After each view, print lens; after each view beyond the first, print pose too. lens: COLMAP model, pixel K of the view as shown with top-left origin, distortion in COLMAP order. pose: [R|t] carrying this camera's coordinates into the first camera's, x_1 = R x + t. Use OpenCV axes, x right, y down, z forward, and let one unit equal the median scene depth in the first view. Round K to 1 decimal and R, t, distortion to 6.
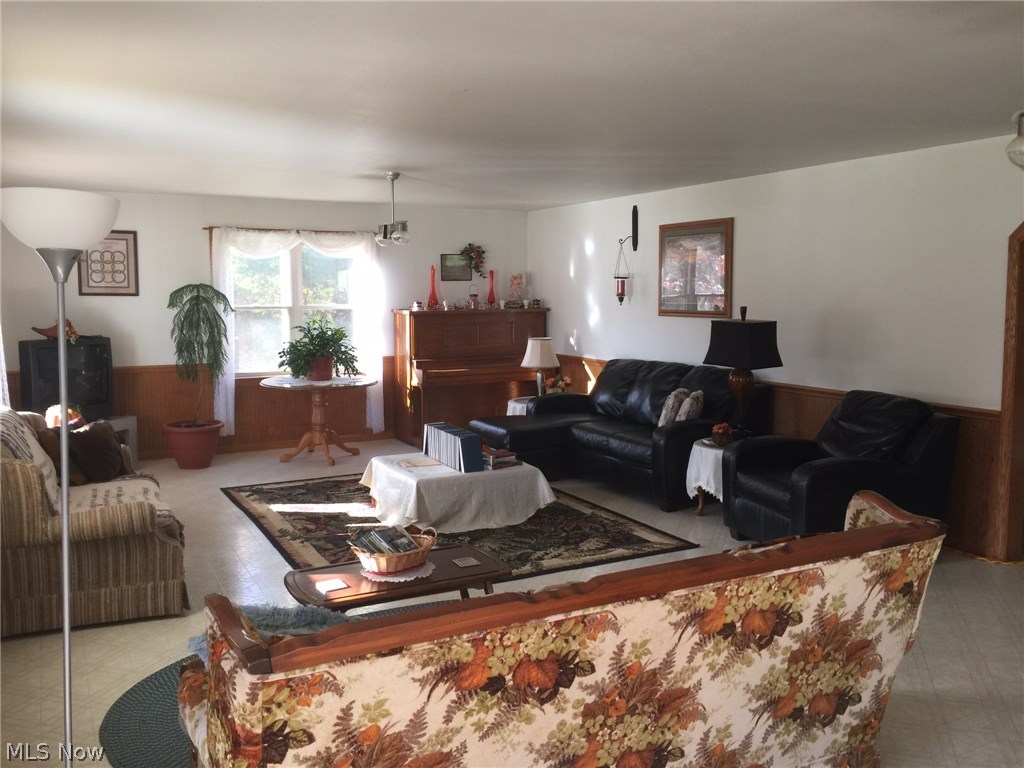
lens RADIAL K [[858.9, 0, 512.0], [0, 858.9, 384.0], [0, 0, 1]] dist [0.006402, 0.001232]
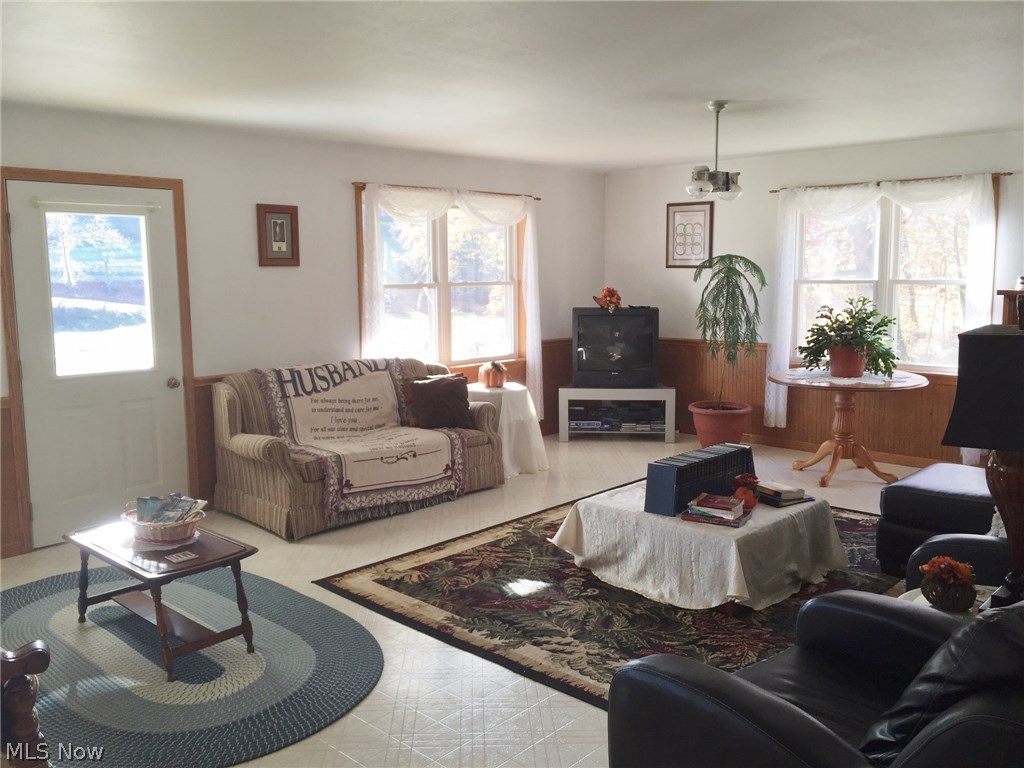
lens RADIAL K [[858.9, 0, 512.0], [0, 858.9, 384.0], [0, 0, 1]] dist [0.006402, 0.001232]
pose [[0.321793, 0.122415, -0.938863, 0.470138], [-0.095427, 0.990751, 0.096473, -0.050130], [0.941989, 0.058549, 0.330498, 0.530579]]
